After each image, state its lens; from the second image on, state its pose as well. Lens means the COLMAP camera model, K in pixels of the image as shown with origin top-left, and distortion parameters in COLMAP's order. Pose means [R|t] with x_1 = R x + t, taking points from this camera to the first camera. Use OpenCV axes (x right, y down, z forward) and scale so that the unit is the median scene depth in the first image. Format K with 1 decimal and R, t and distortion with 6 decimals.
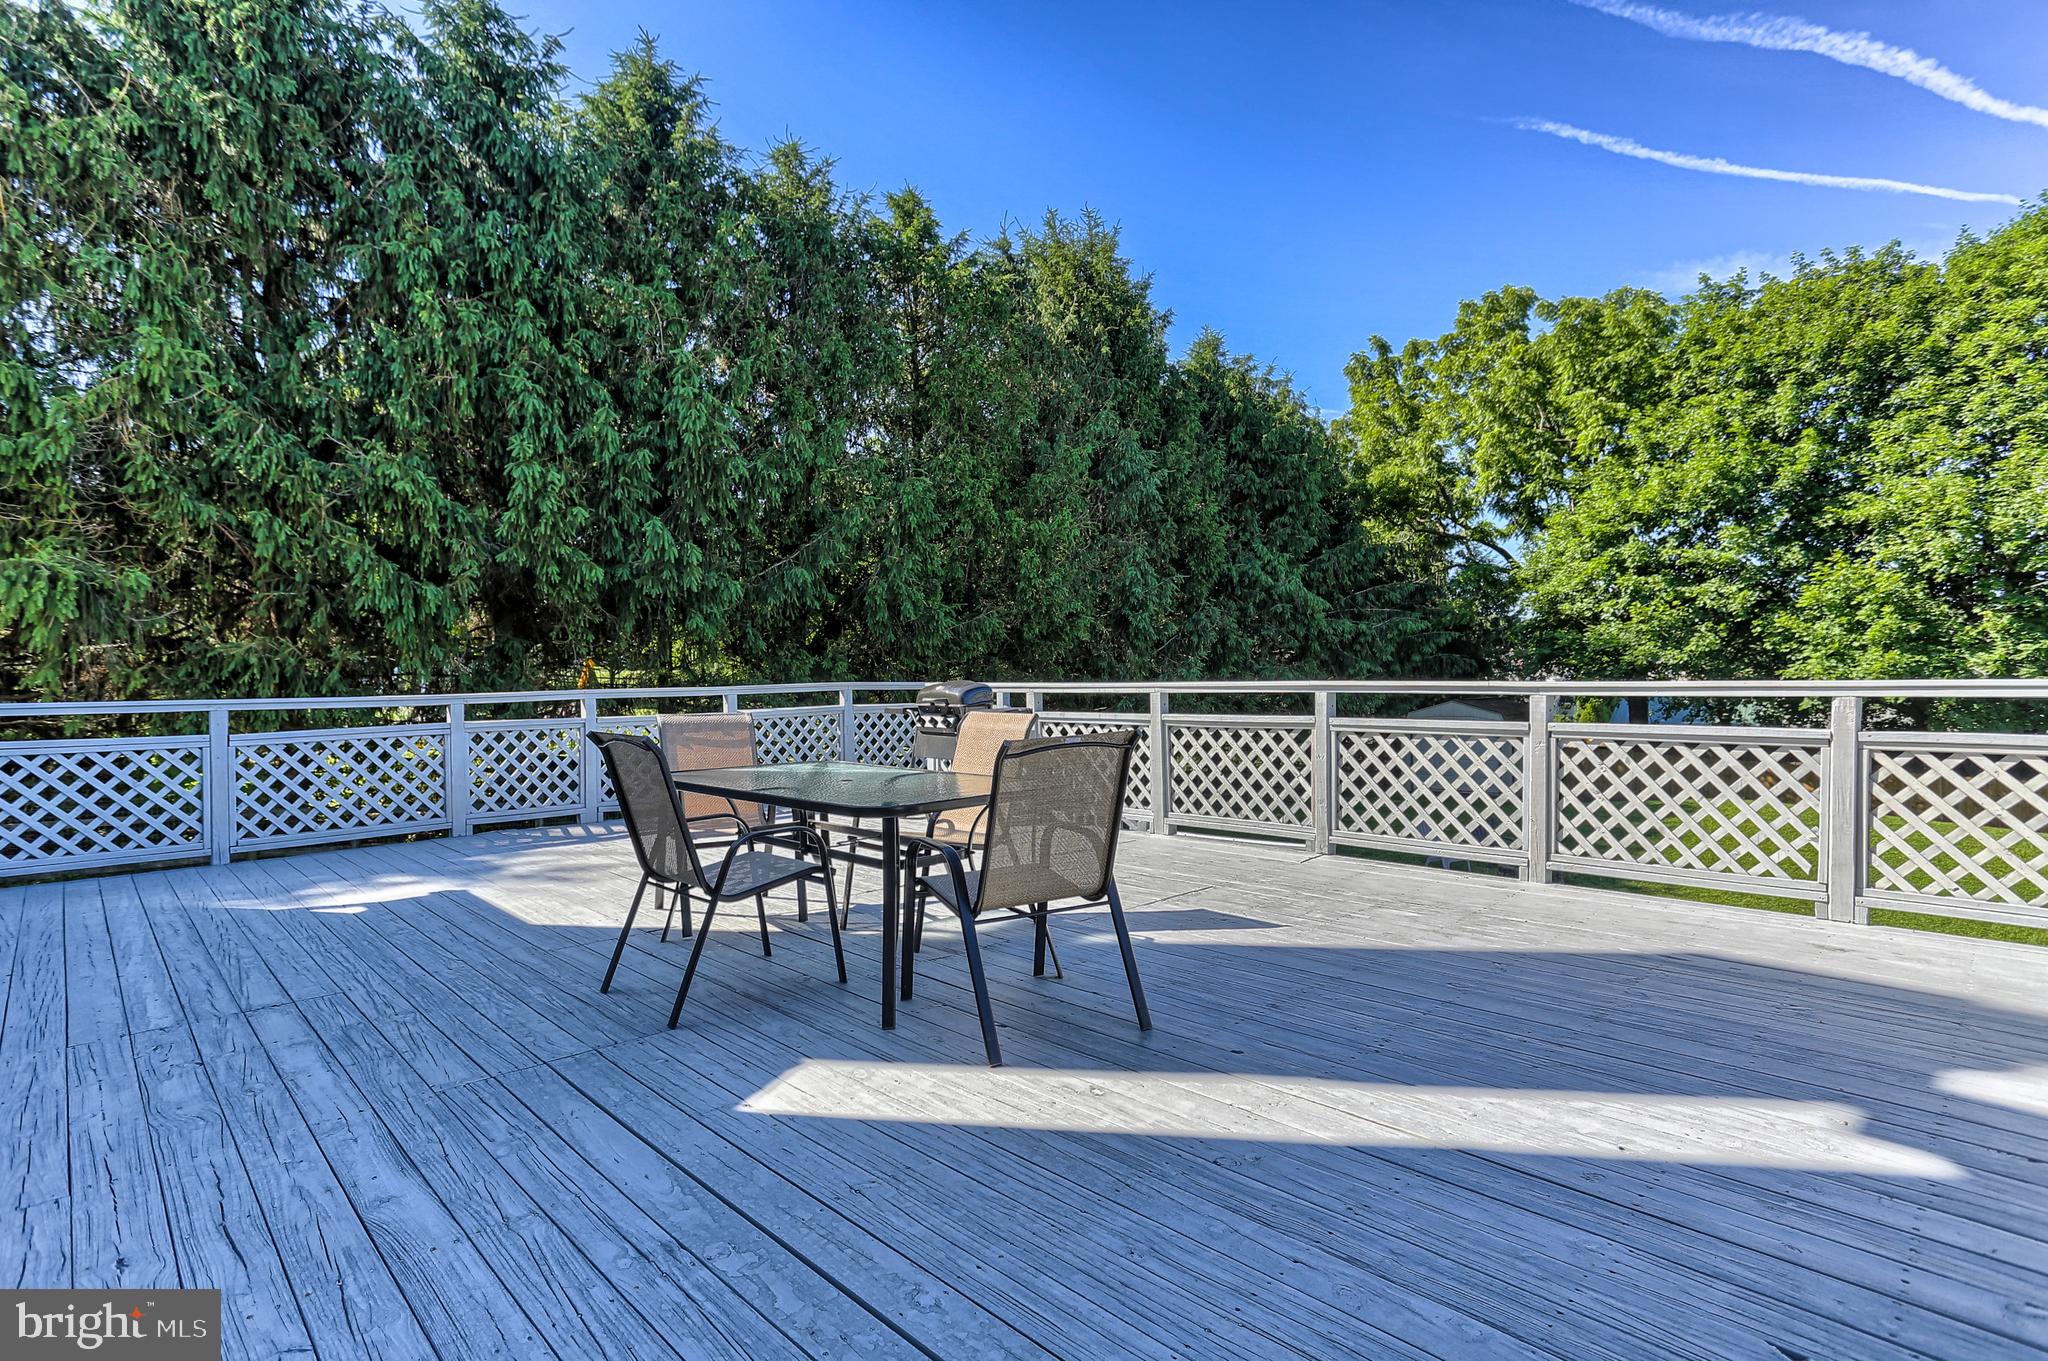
lens RADIAL K [[1024.9, 0, 1012.5], [0, 1024.9, 670.3], [0, 0, 1]] dist [-0.031029, 0.026169]
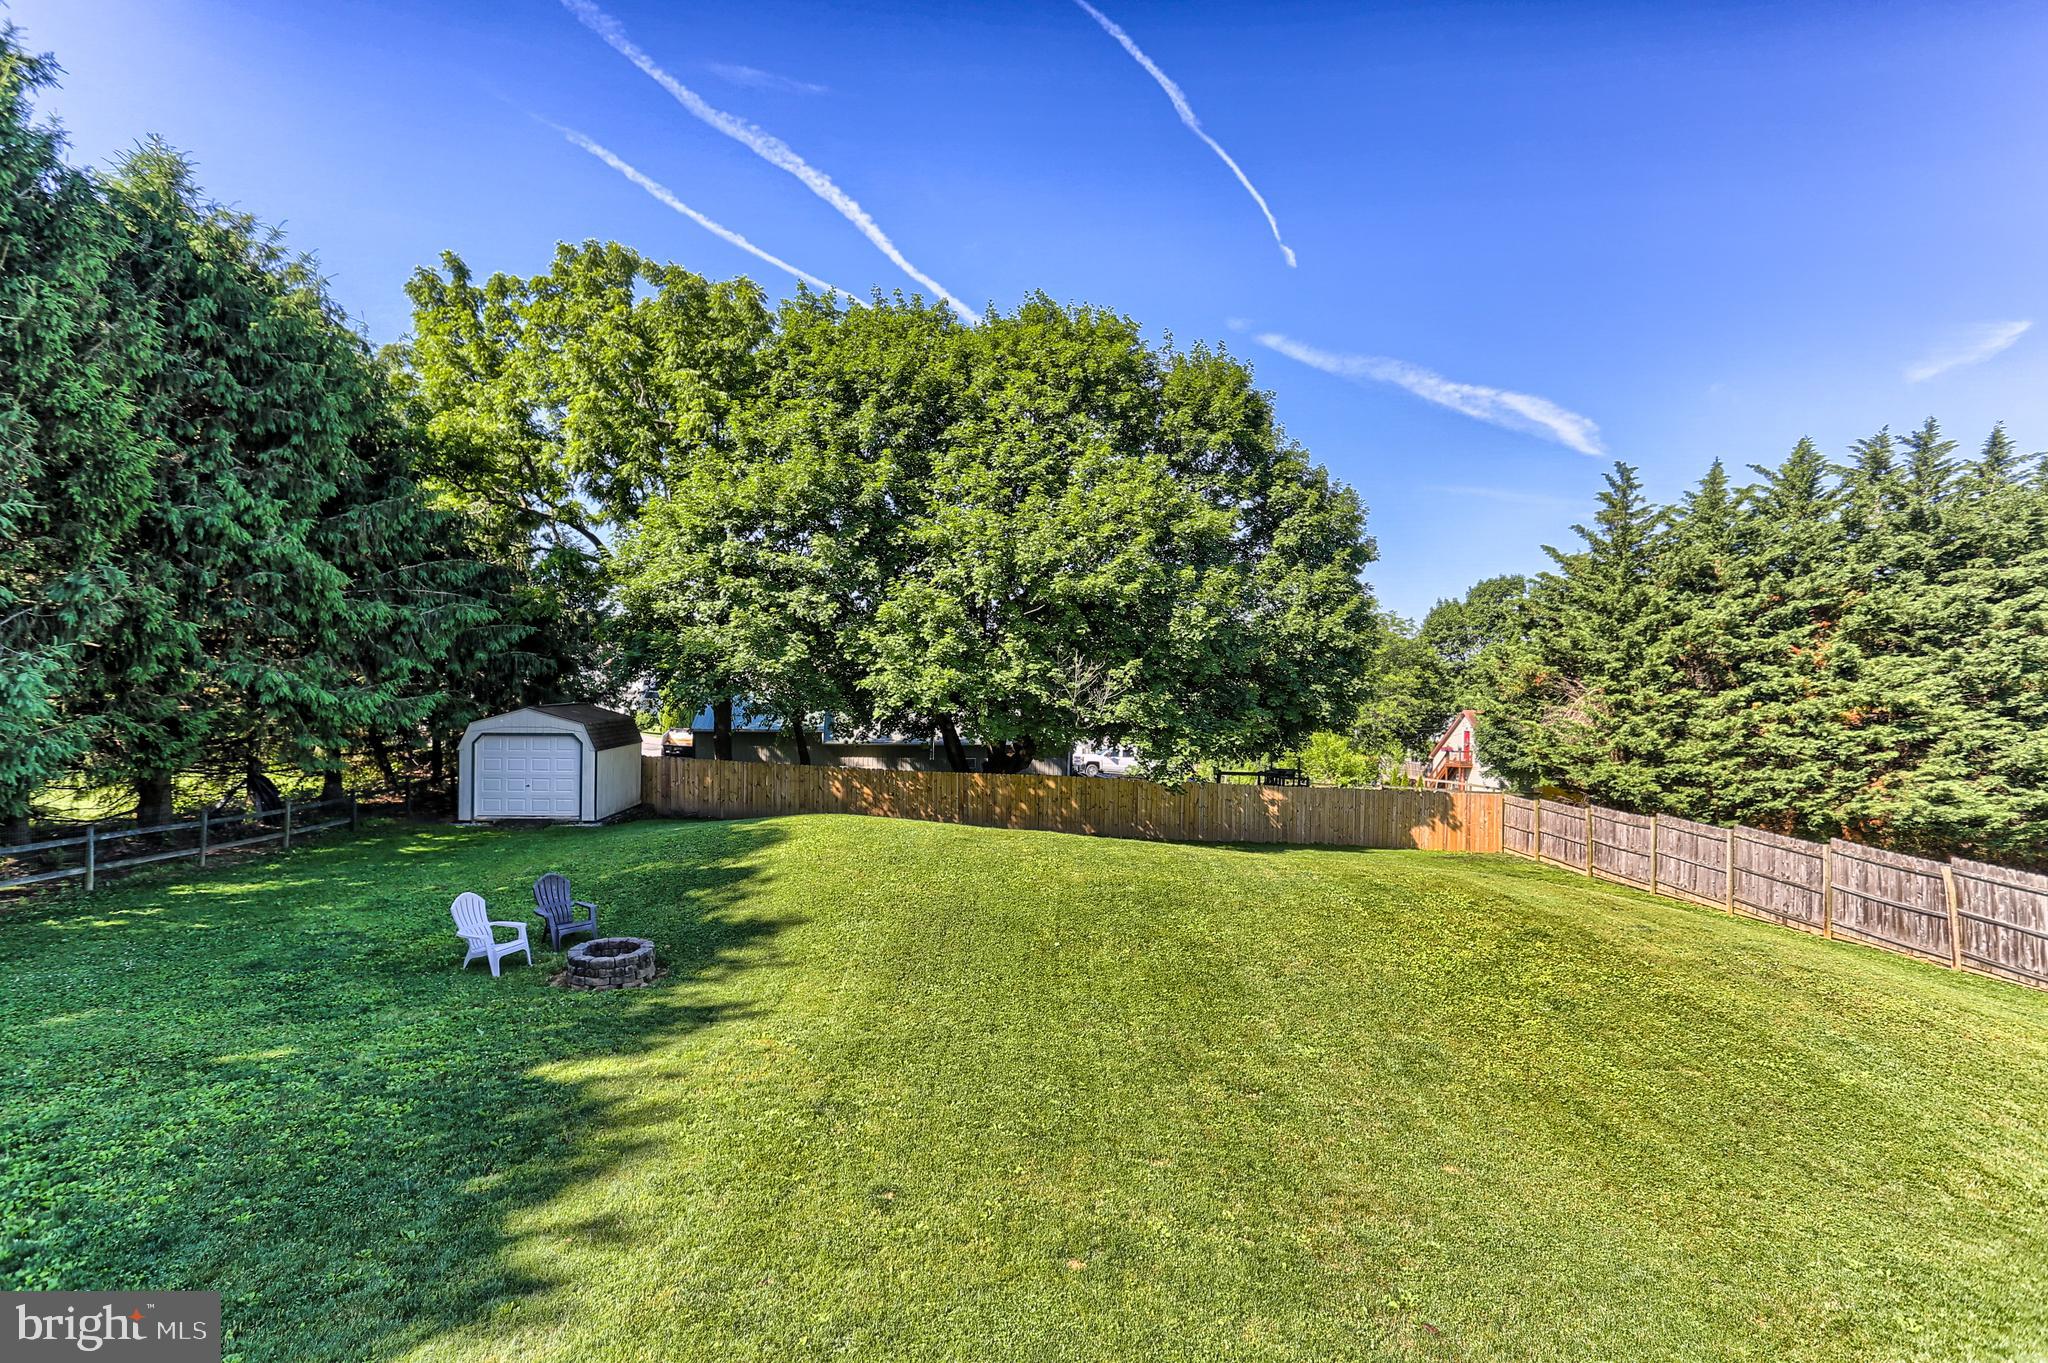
lens RADIAL K [[1036.5, 0, 1027.5], [0, 1036.5, 631.5], [0, 0, 1]] dist [0.000884, 0.002109]
pose [[0.662979, 0.047836, 0.747108, 0.082866], [-0.025631, 0.998822, -0.041207, -0.010227], [-0.748199, 0.008170, 0.663424, 0.160280]]
